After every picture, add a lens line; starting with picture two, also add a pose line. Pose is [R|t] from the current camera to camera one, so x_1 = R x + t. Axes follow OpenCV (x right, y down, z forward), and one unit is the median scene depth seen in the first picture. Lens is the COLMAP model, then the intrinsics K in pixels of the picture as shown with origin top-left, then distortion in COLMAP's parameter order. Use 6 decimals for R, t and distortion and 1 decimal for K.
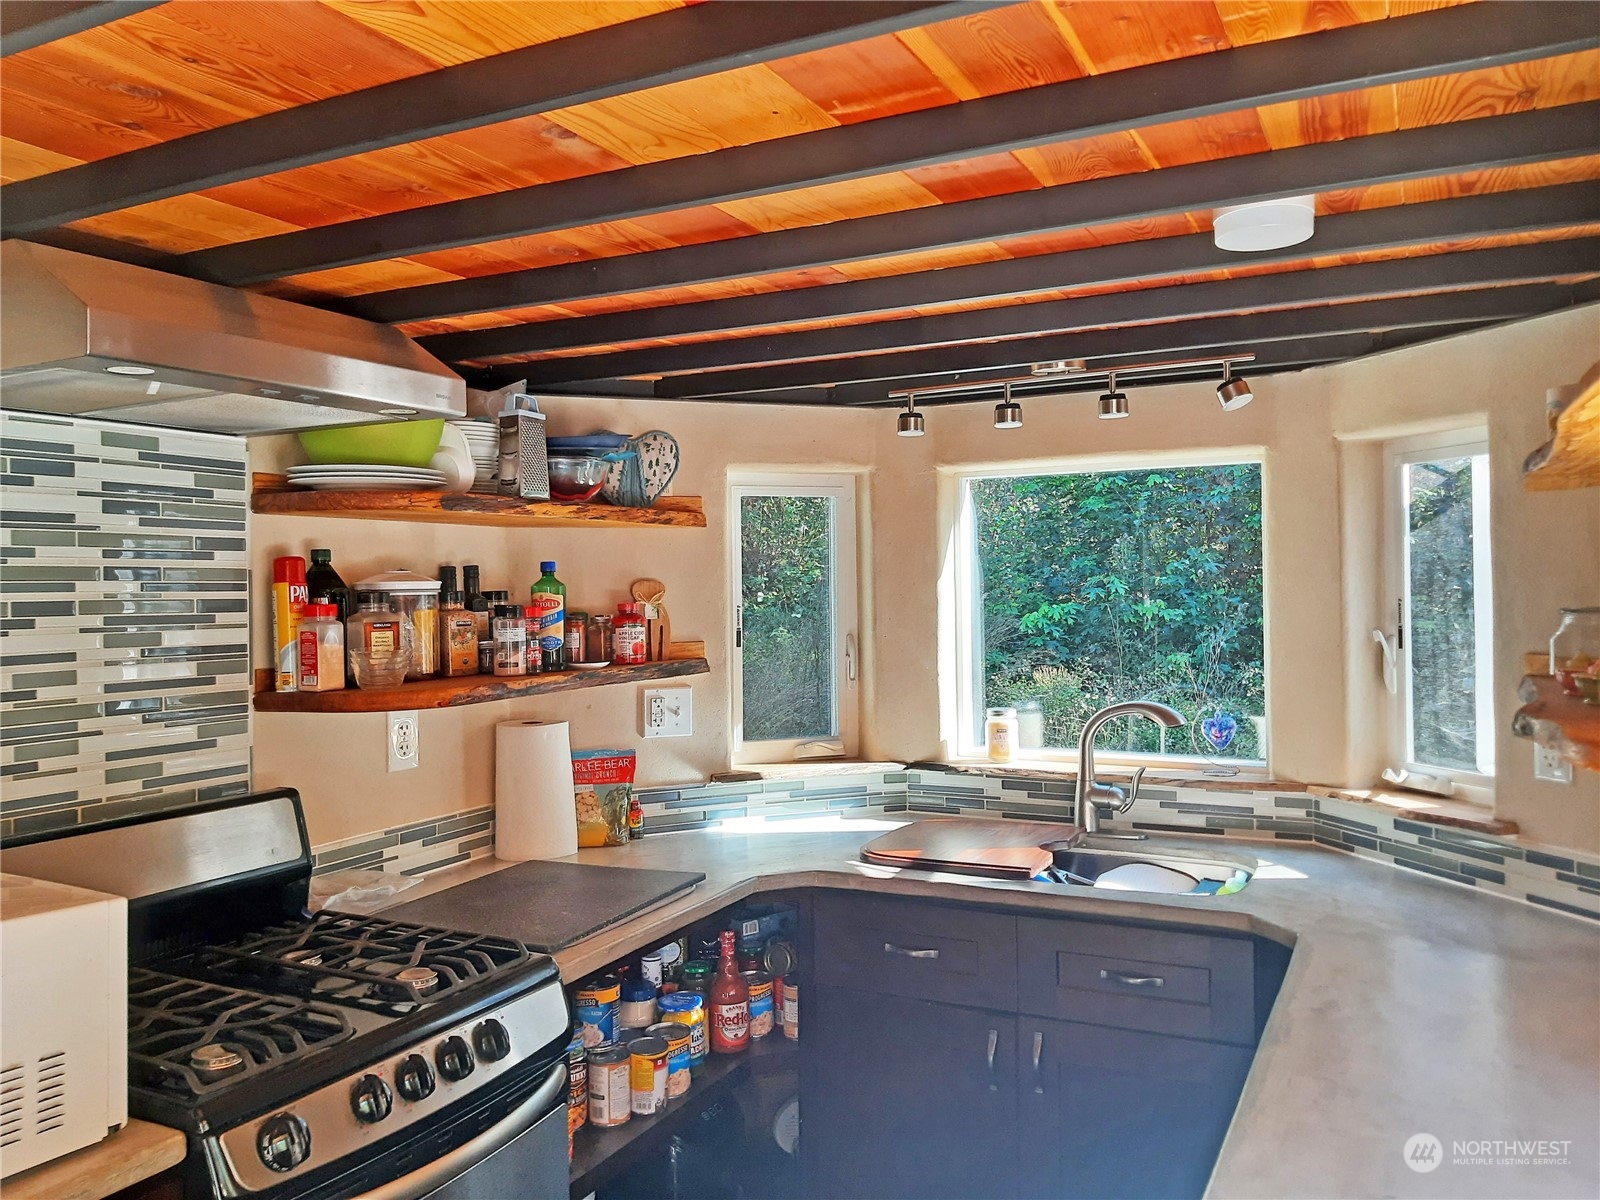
lens RADIAL K [[1238.4, 0, 803.2], [0, 1238.4, 600.1], [0, 0, 1]] dist [0.070078, -0.013423]
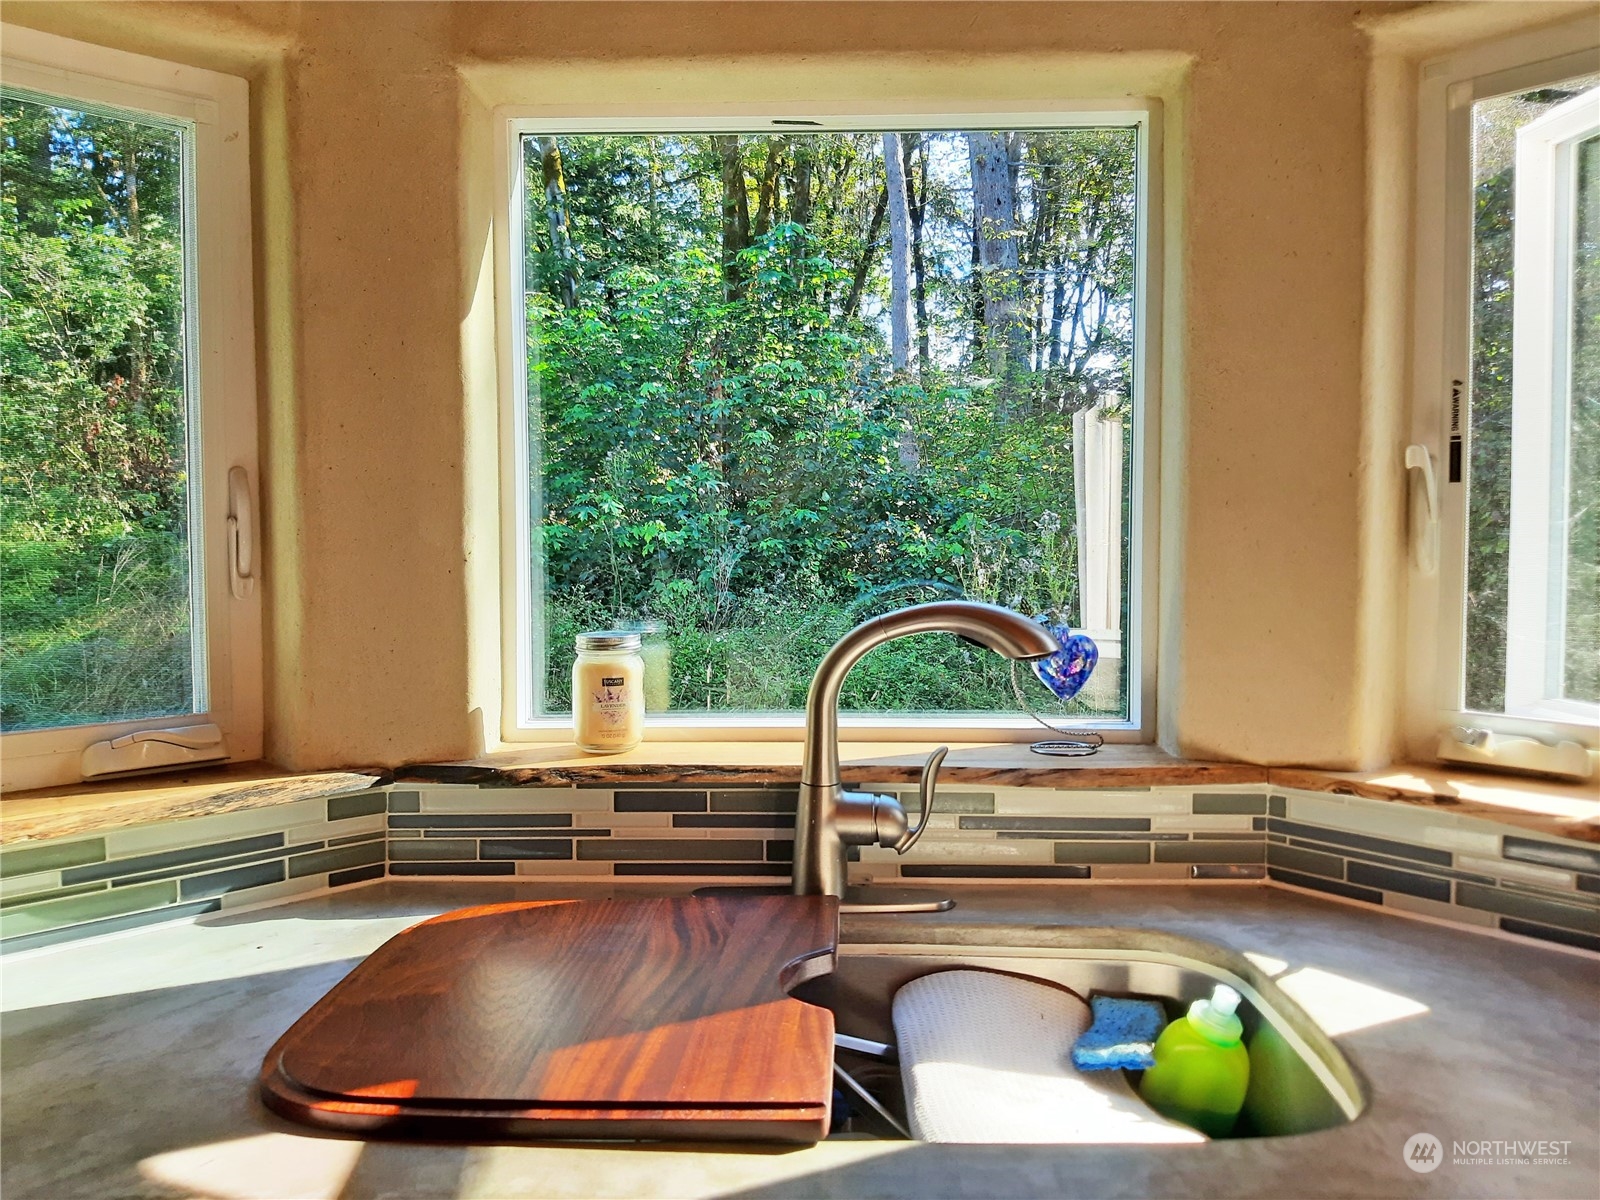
lens RADIAL K [[1238.4, 0, 829.3], [0, 1238.4, 569.6], [0, 0, 1]] dist [0.070078, -0.013423]
pose [[0.899090, -0.003230, 0.437752, 0.034332], [-0.006768, 0.999751, 0.021278, 0.056232], [-0.437712, -0.022094, 0.898844, 0.580173]]
